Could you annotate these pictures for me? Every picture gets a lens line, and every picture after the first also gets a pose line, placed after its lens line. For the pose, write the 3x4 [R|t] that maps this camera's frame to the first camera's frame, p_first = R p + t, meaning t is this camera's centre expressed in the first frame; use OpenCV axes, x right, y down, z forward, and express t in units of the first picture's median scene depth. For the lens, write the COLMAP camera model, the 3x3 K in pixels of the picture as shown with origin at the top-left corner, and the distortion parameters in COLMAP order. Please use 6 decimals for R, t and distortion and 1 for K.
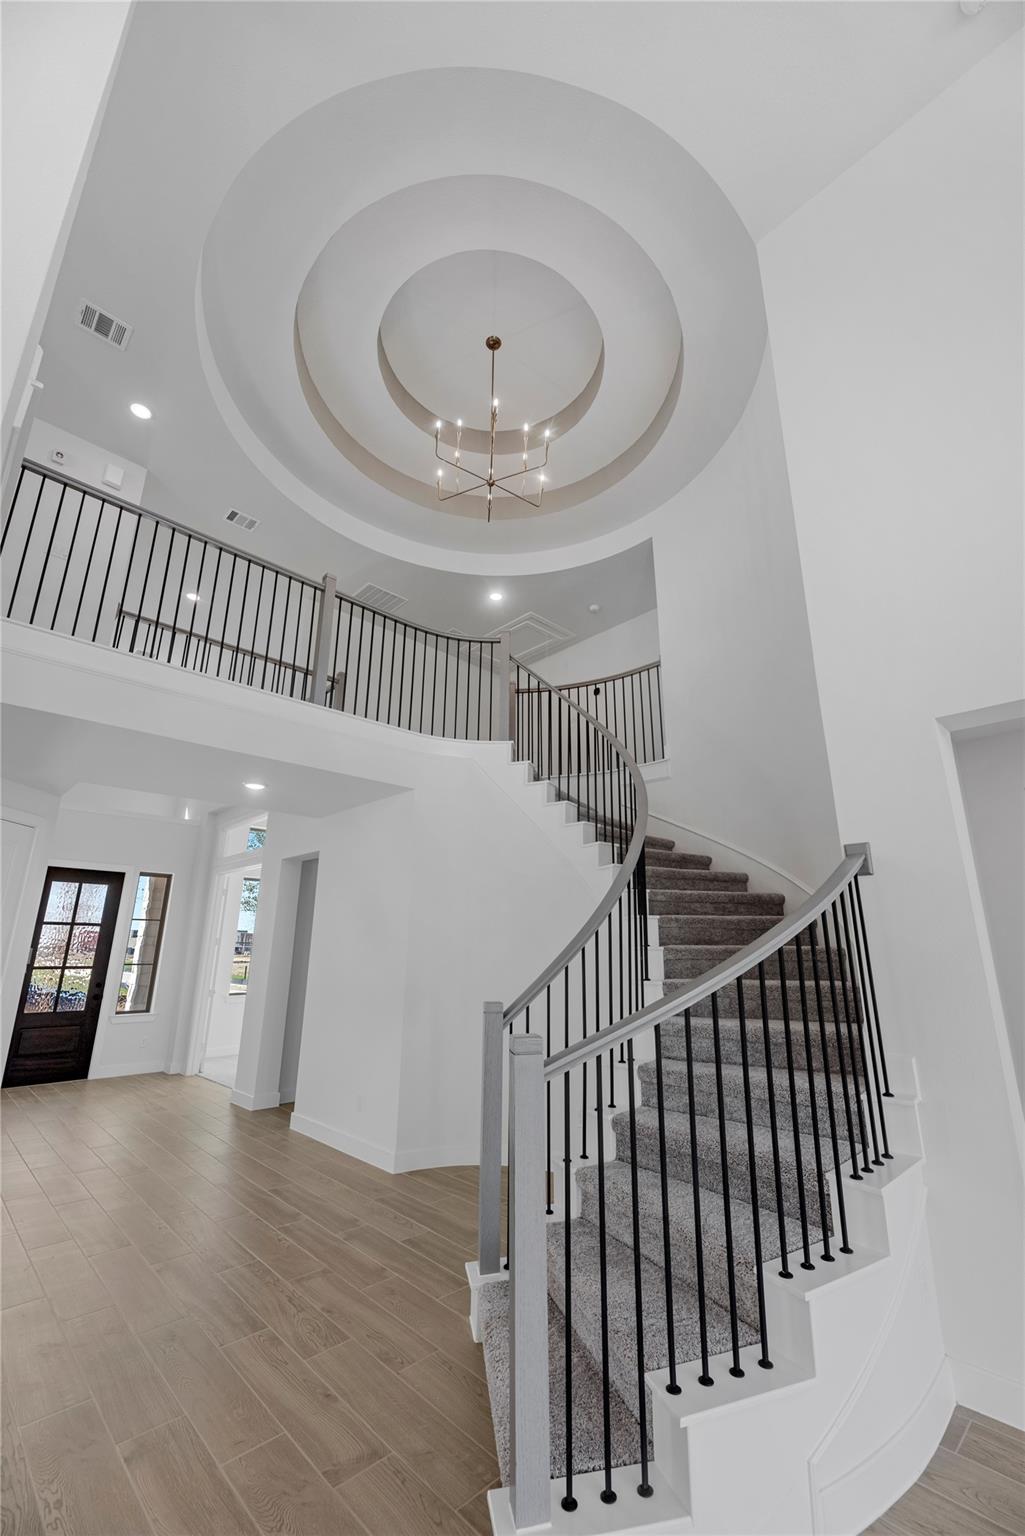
lens RADIAL K [[599.1, 0, 512.5], [0, 599.1, 768.0], [0, 0, 1]] dist [0.002581, 0.000180]
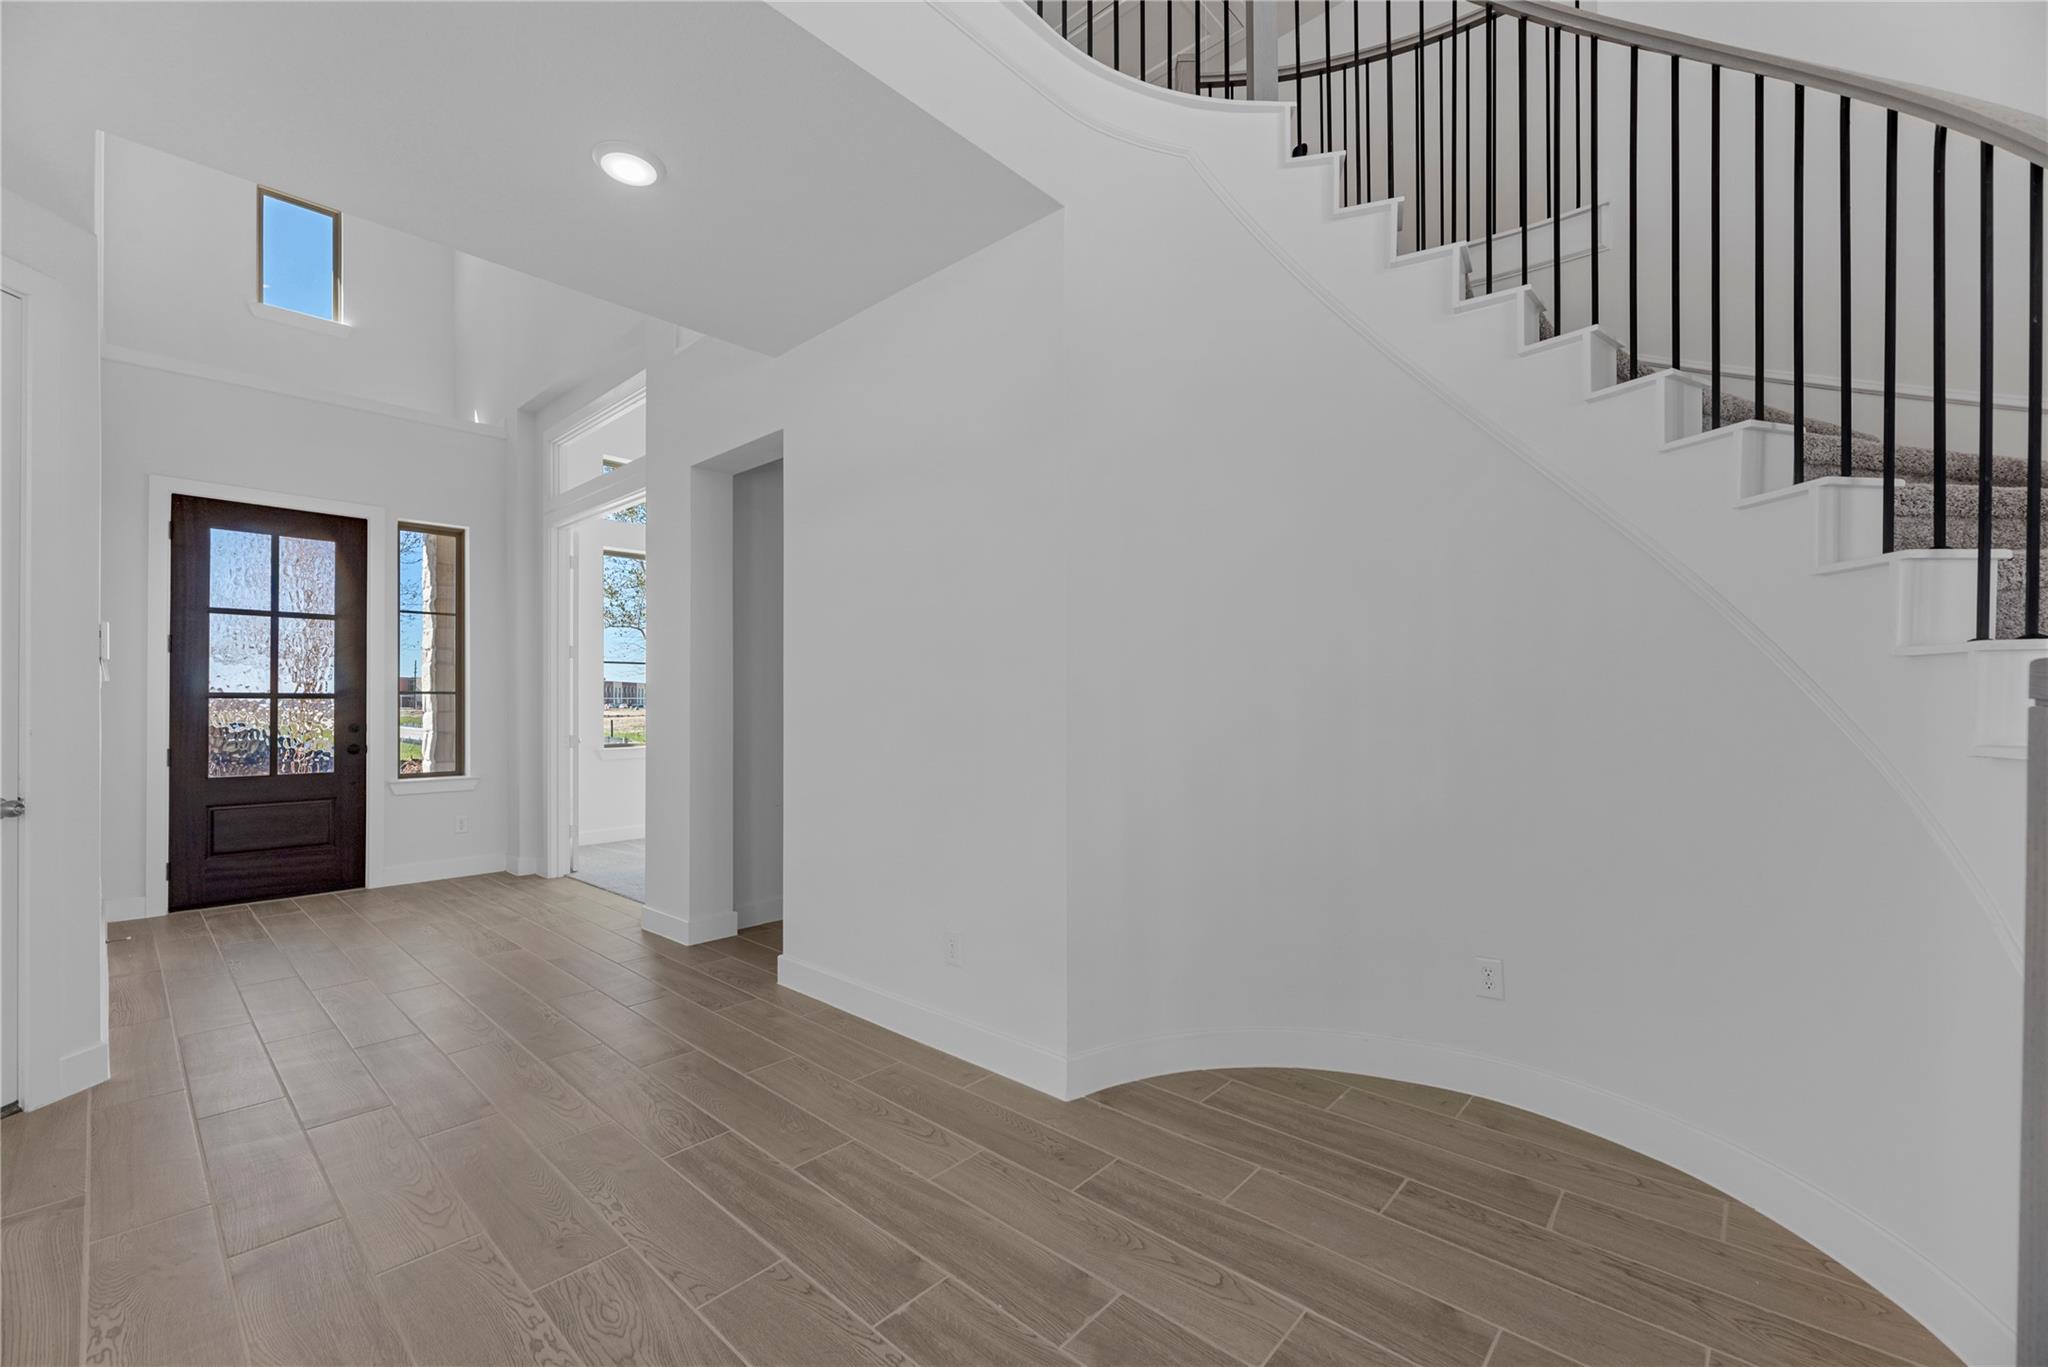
lens RADIAL K [[815.9, 0, 1024.0], [0, 815.9, 683.5], [0, 0, 1]] dist [-0.013689, 0.000118]
pose [[0.997387, -0.006033, 0.071994, -0.158537], [-0.013978, 0.961565, 0.274220, 0.126601], [-0.070881, -0.274509, 0.958968, 0.299667]]
